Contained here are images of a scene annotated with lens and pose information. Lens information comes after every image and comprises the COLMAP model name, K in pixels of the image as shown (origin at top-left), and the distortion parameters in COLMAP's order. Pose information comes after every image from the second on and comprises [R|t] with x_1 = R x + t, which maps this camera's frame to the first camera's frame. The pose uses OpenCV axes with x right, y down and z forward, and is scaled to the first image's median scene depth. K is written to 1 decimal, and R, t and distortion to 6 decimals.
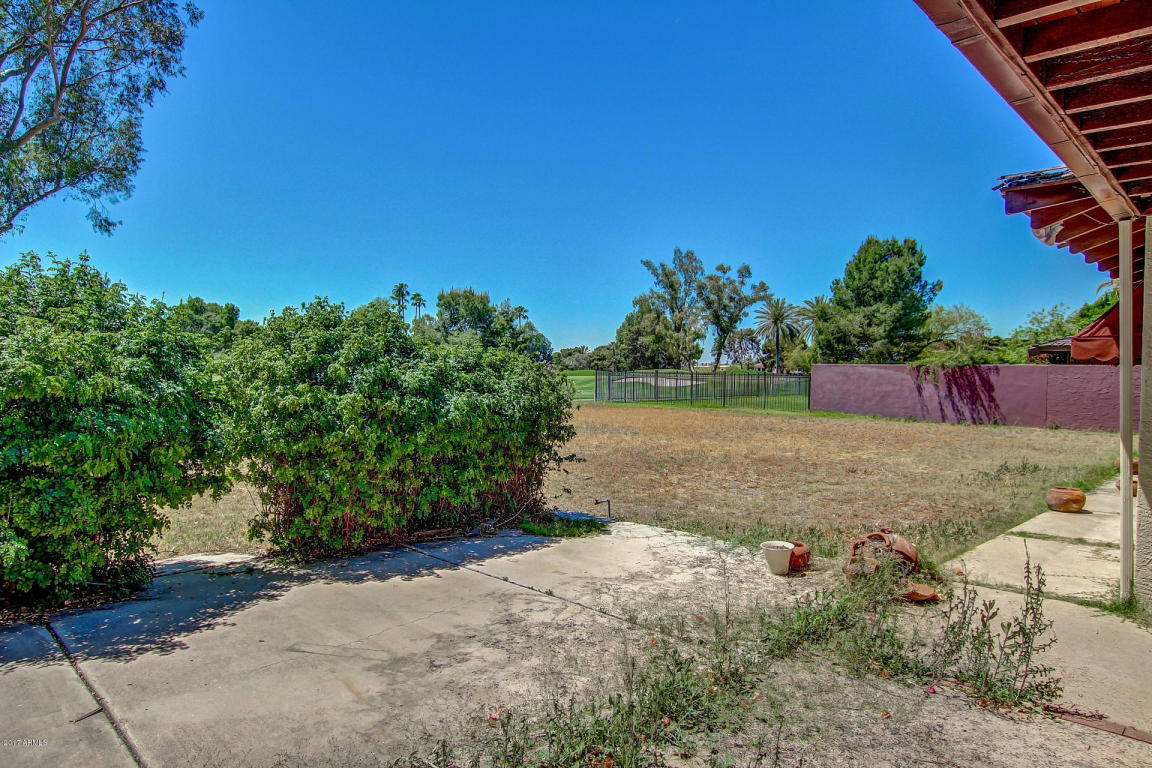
lens RADIAL K [[705.2, 0, 576.3], [0, 705.2, 379.5], [0, 0, 1]] dist [-0.010980, 0.001435]
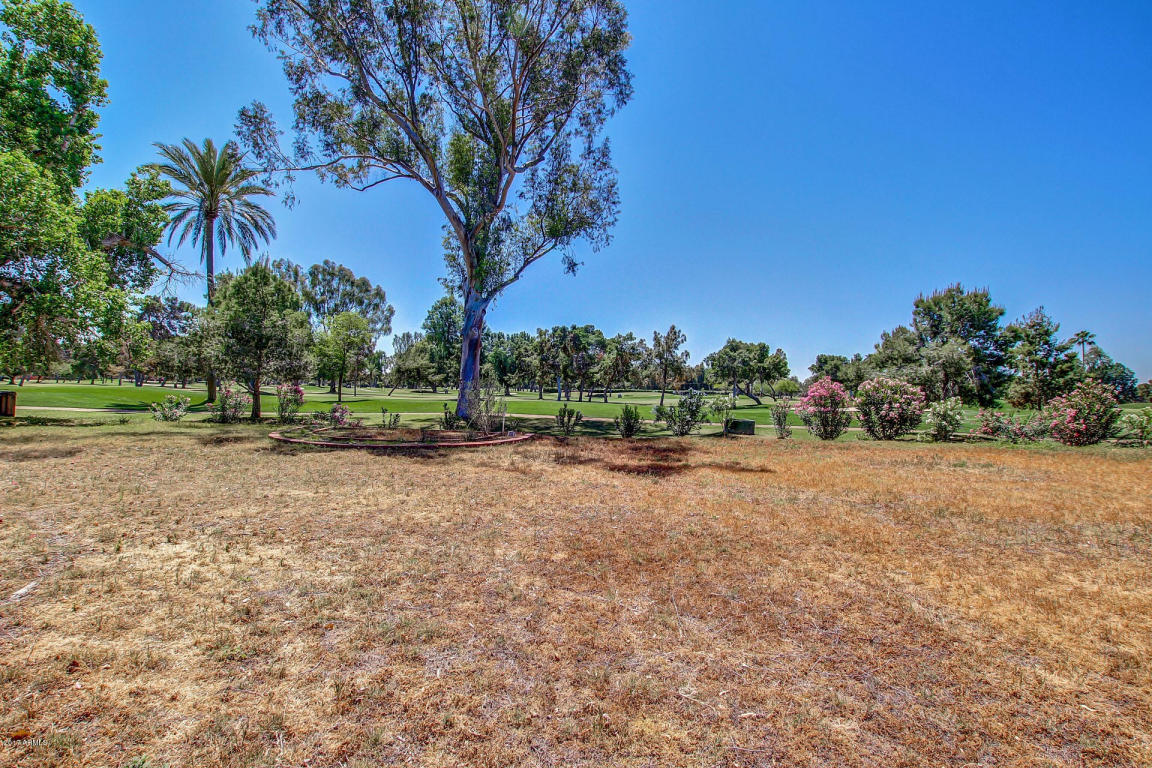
lens RADIAL K [[527.3, 0, 582.7], [0, 527.3, 384.7], [0, 0, 1]] dist [-0.023385, 0.000924]
pose [[0.652953, -0.005359, -0.757380, 0.051056], [-0.025851, 0.999235, -0.029358, 0.021456], [0.756957, 0.038748, 0.652314, 2.057938]]
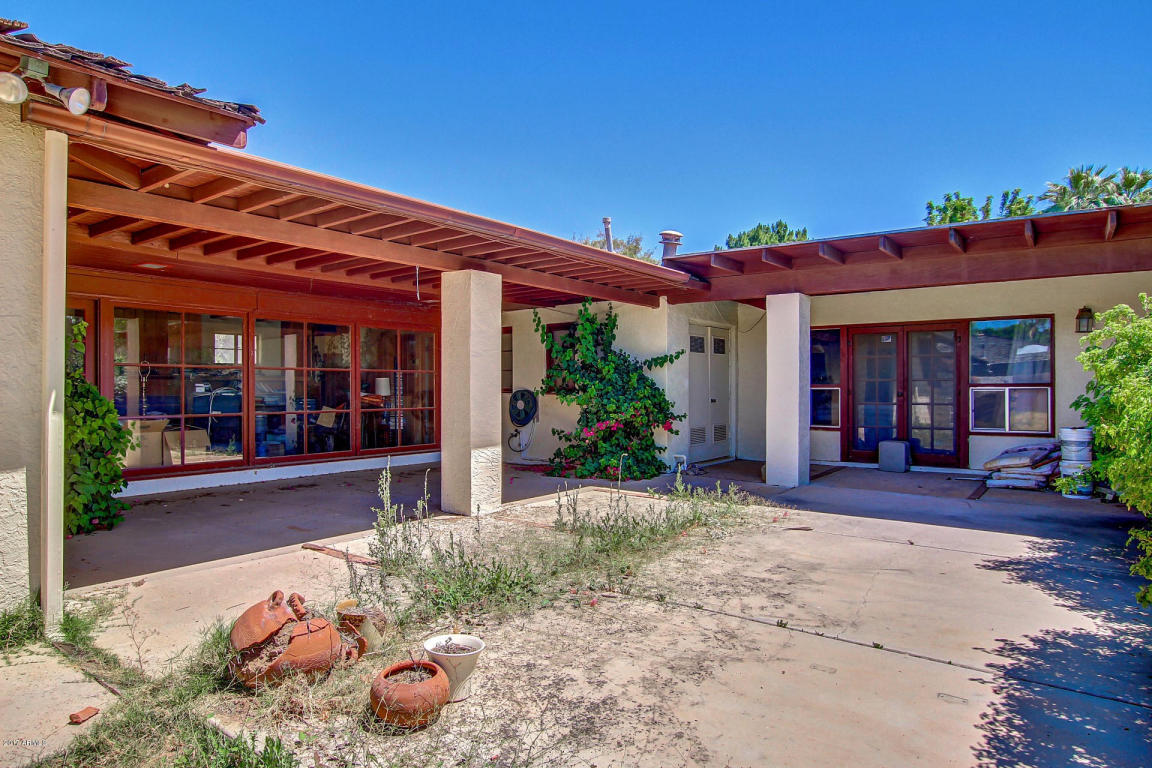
lens RADIAL K [[705.2, 0, 572.1], [0, 705.2, 383.9], [0, 0, 1]] dist [-0.010980, 0.001435]
pose [[-0.989559, -0.014964, -0.143350, 0.269020], [-0.016157, 0.999844, 0.007158, 0.028340], [0.143221, 0.009400, -0.989646, 1.507891]]
